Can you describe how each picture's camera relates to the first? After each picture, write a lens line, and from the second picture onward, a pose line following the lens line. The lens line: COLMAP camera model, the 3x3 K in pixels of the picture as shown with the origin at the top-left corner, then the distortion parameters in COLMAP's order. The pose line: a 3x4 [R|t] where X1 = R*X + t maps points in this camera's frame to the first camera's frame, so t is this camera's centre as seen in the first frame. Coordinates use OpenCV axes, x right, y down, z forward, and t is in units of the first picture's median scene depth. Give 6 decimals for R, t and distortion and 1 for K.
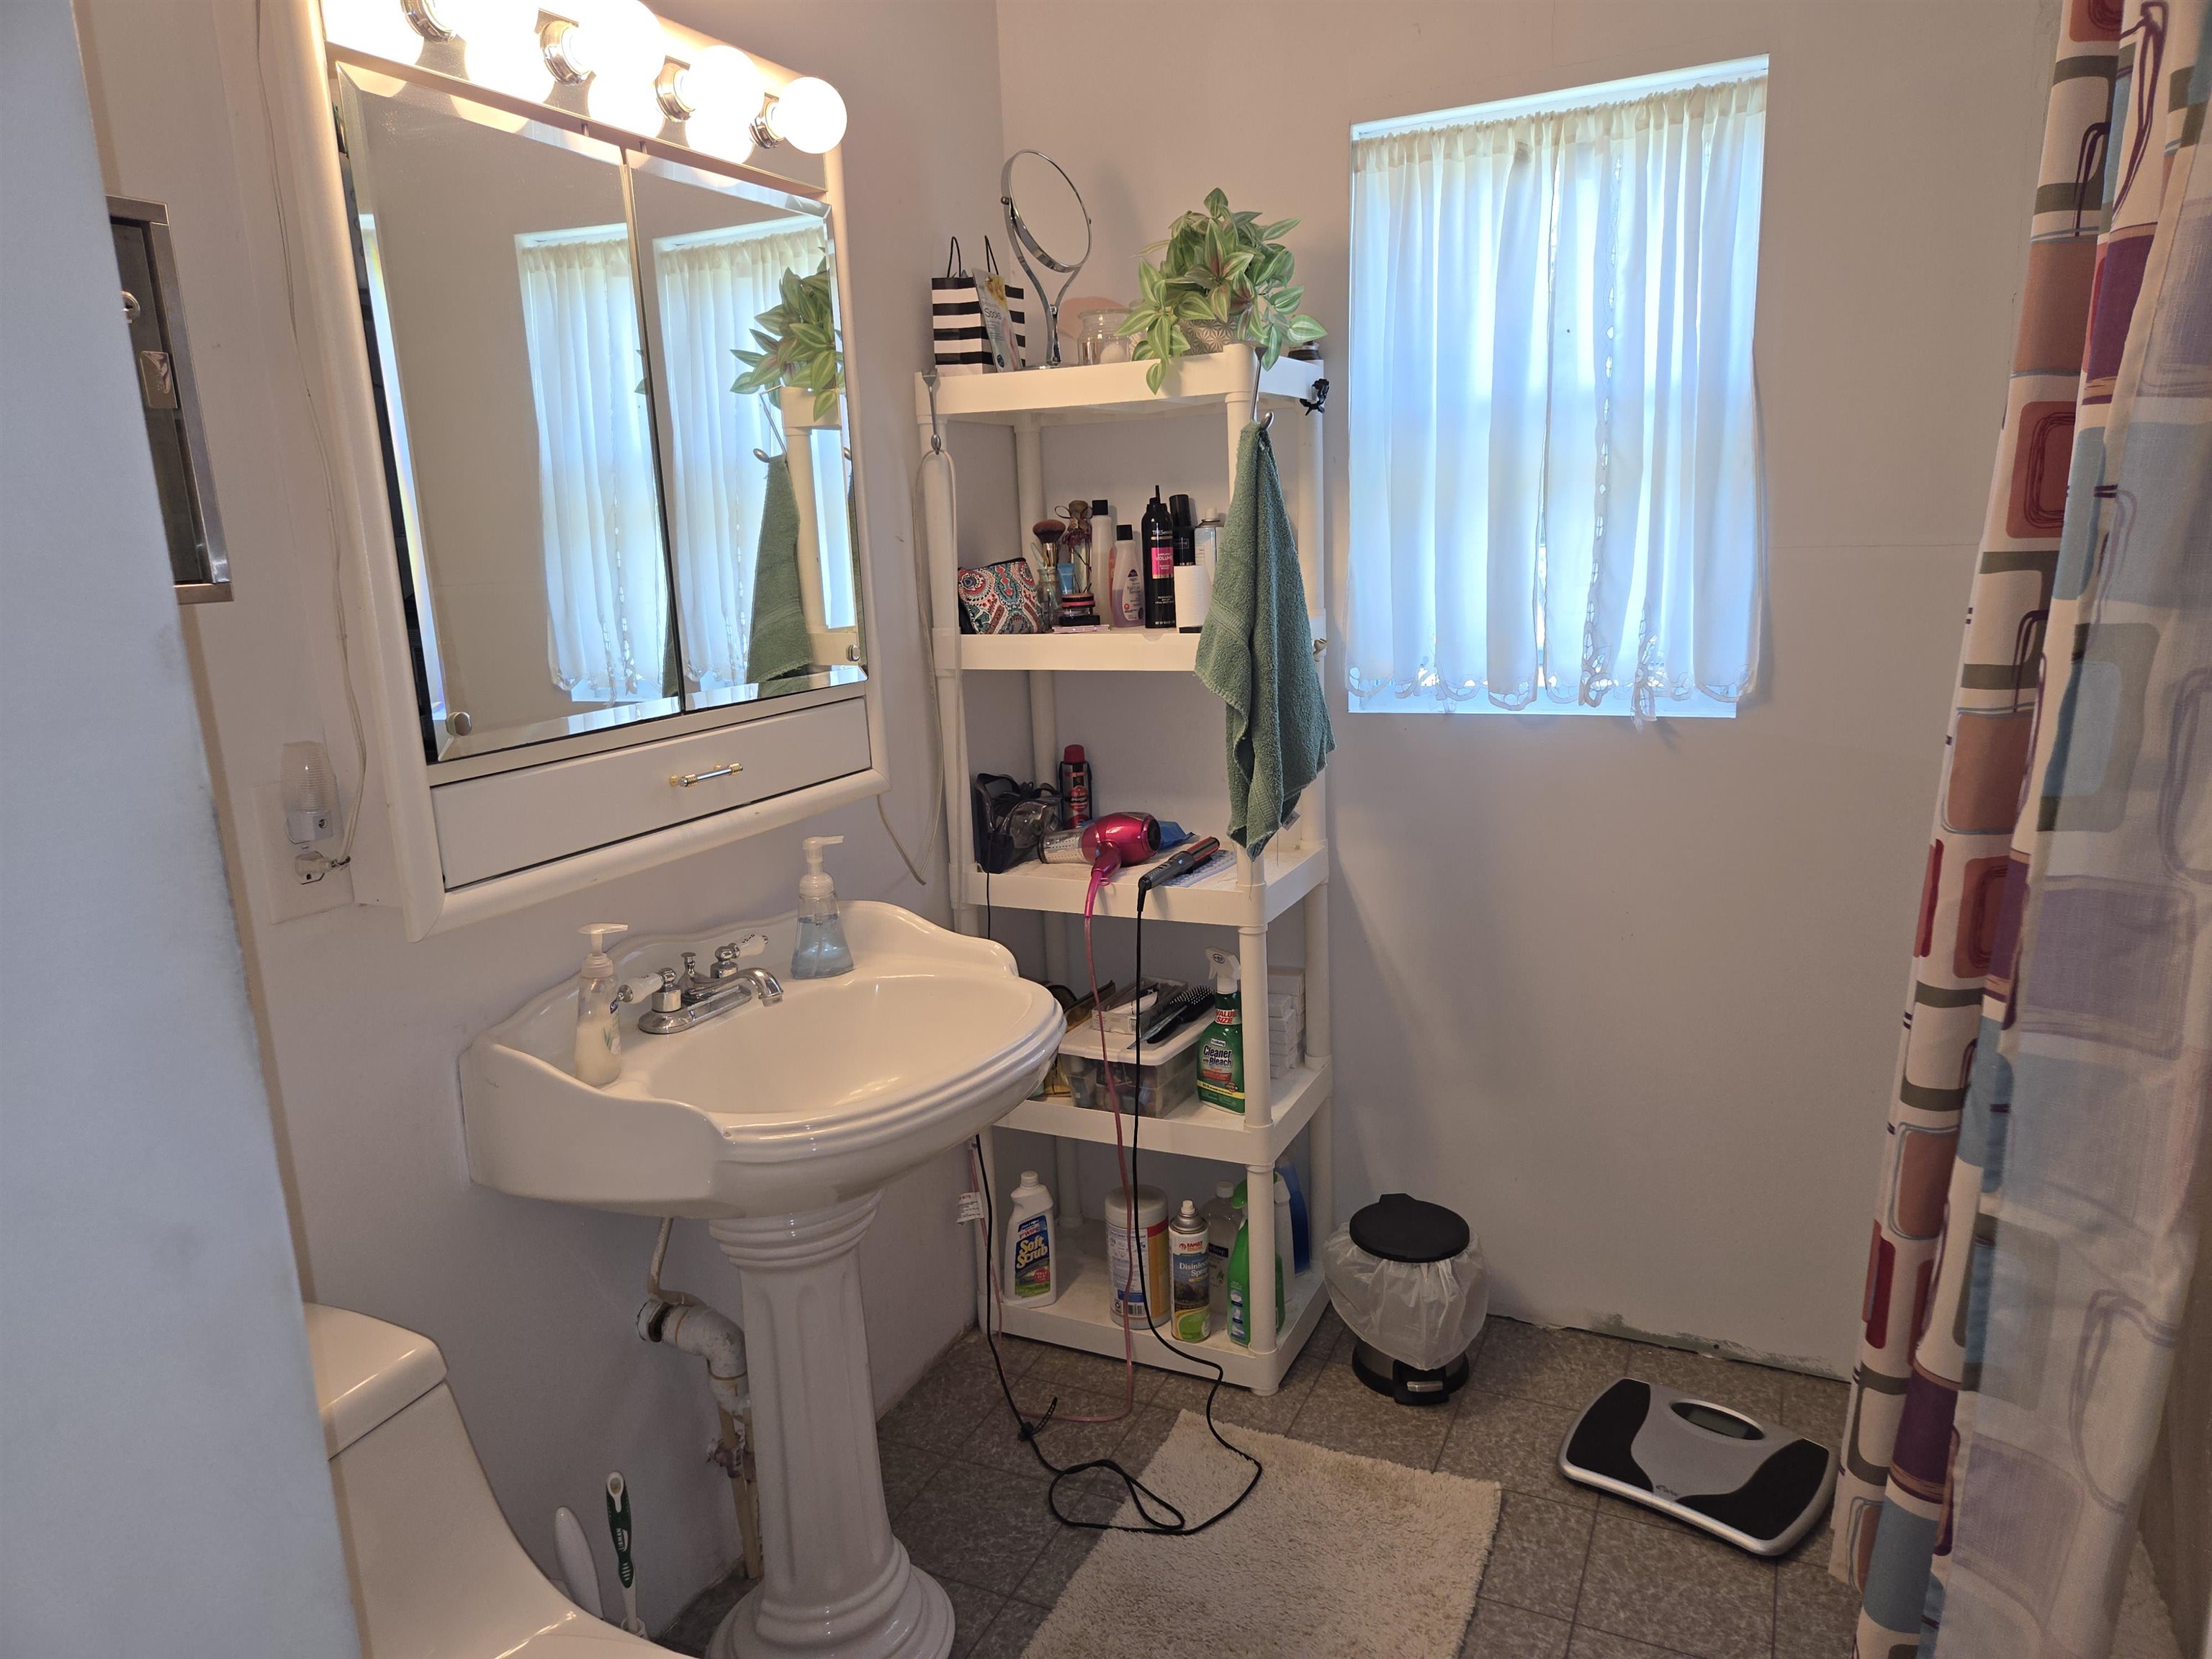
lens RADIAL K [[1472.4, 0, 1122.1], [0, 1472.4, 836.5], [0, 0, 1]] dist [0.057115, -0.047909]
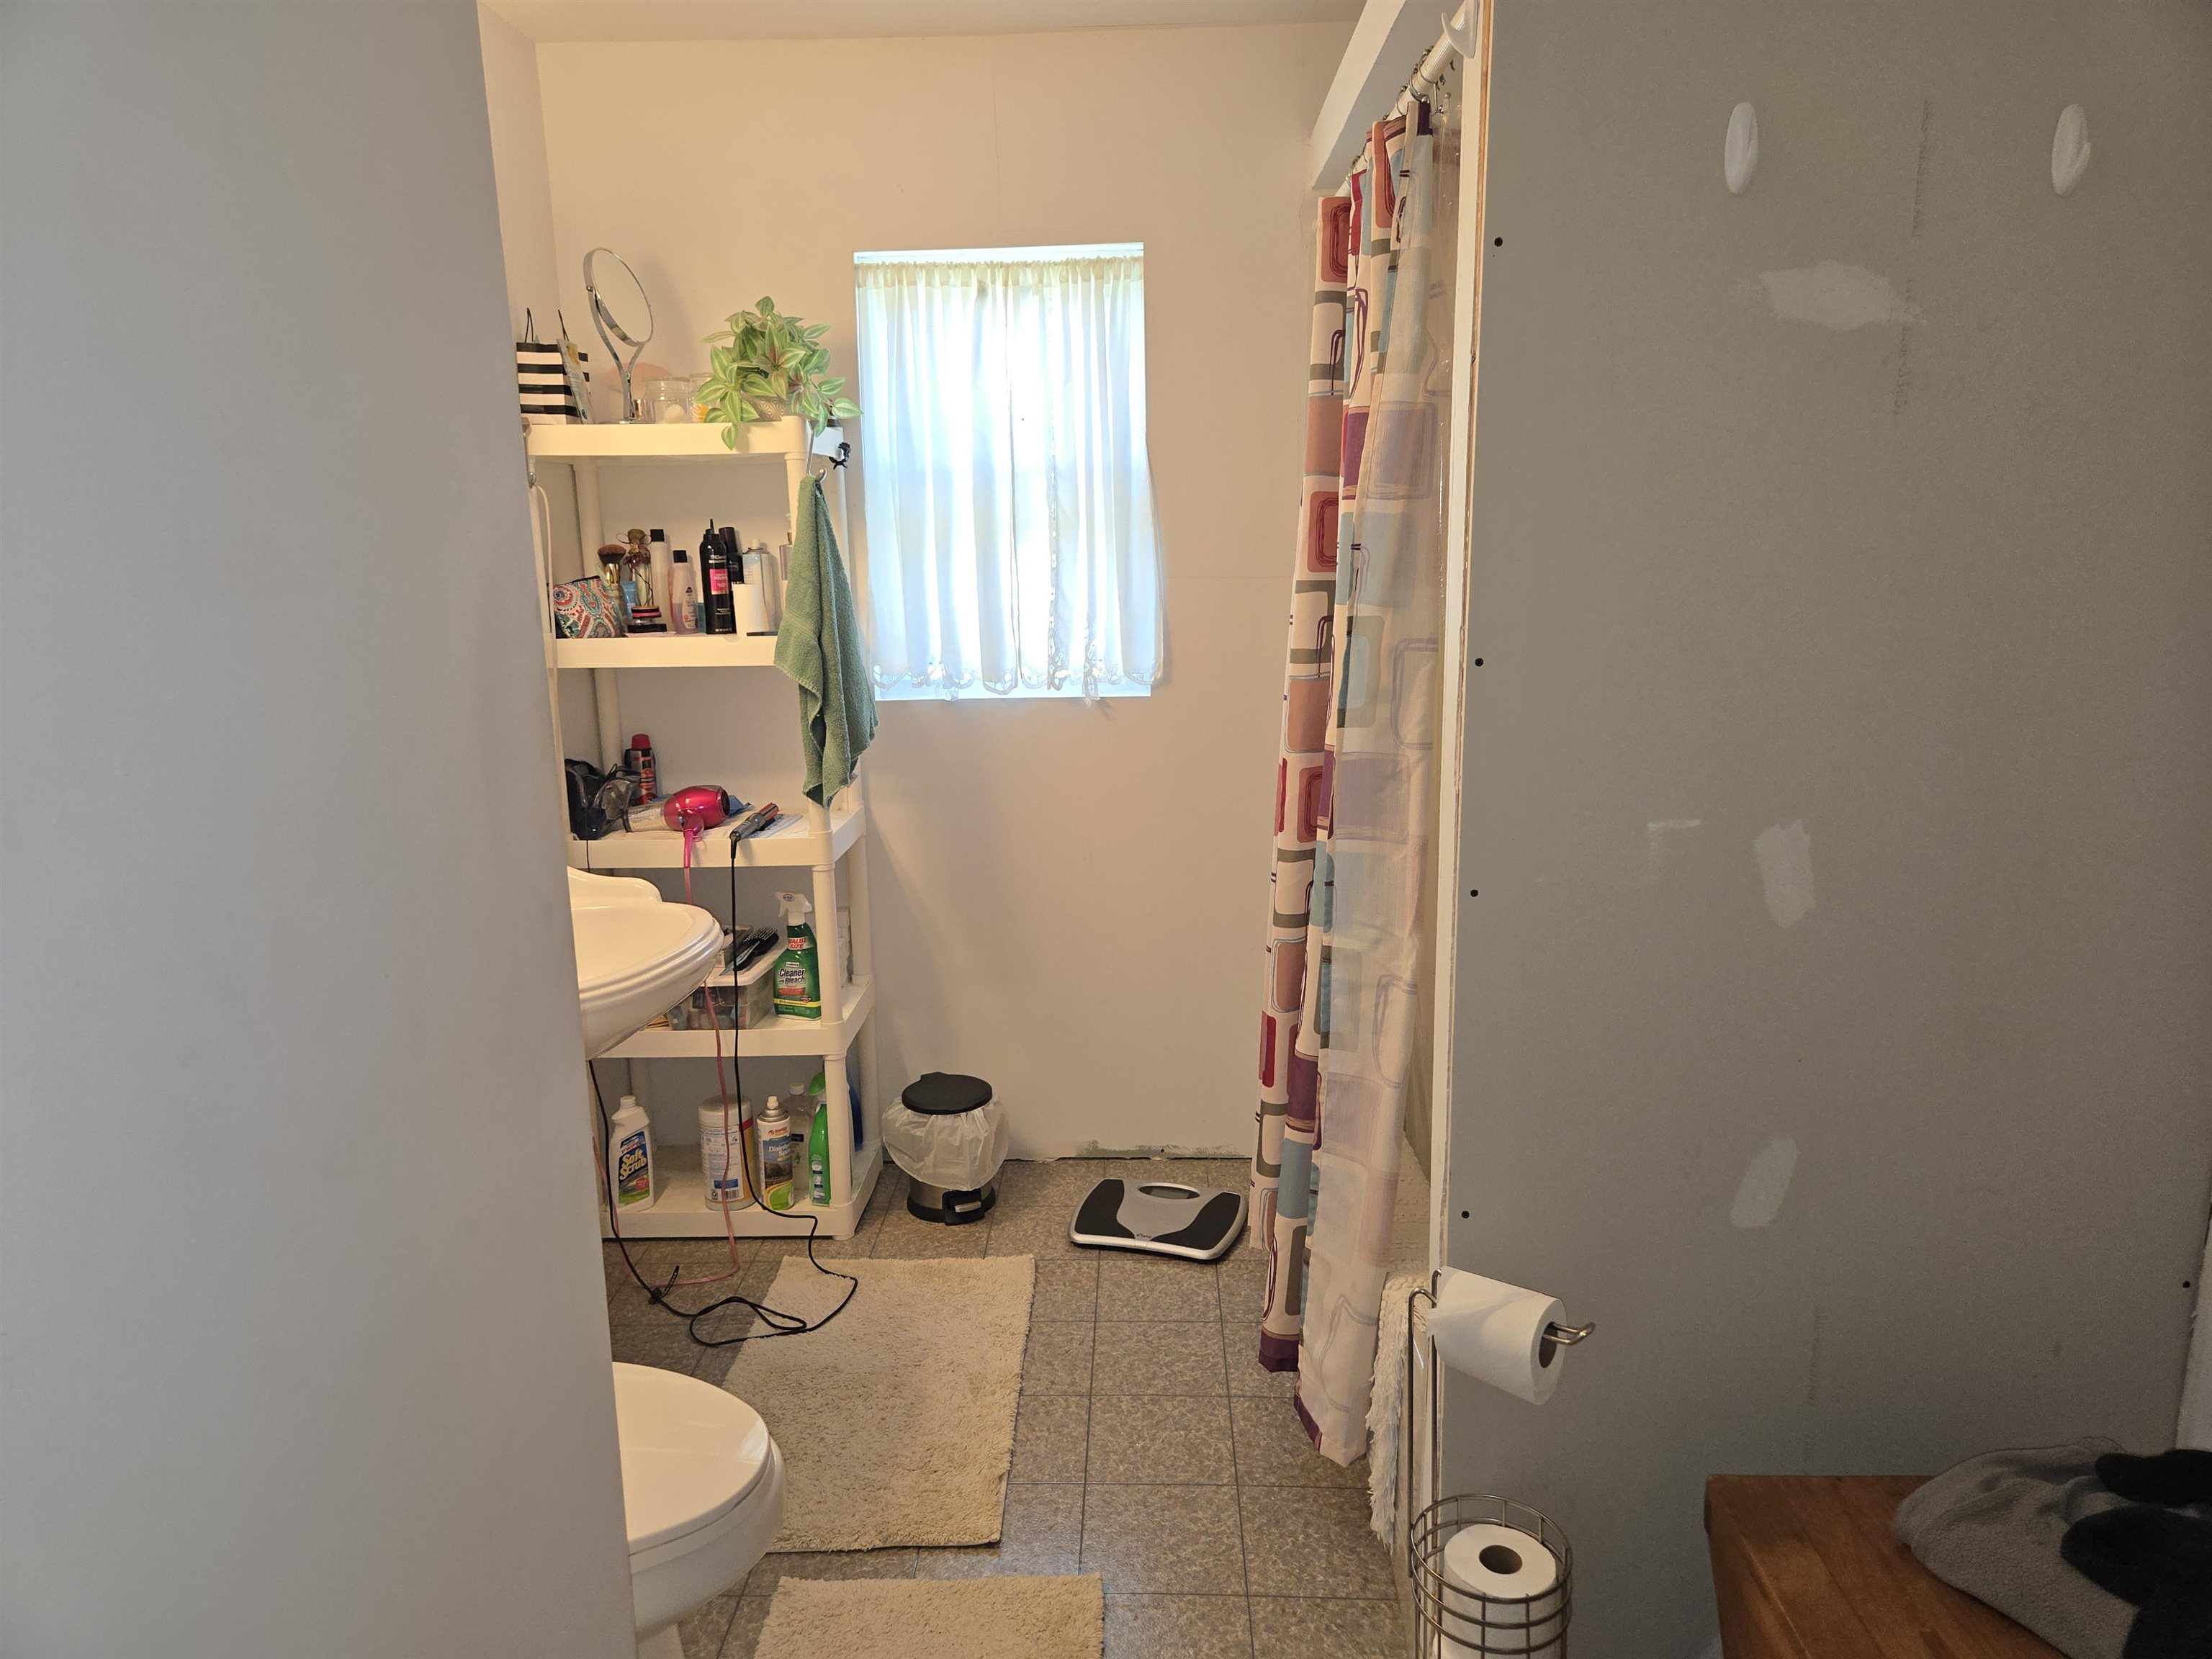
lens RADIAL K [[1472.4, 0, 1122.1], [0, 1472.4, 836.5], [0, 0, 1]] dist [0.057115, -0.047909]
pose [[0.915388, -0.057880, 0.398389, -0.185958], [0.065899, 0.997805, -0.006452, 0.062636], [-0.397142, 0.032159, 0.917194, -0.286992]]
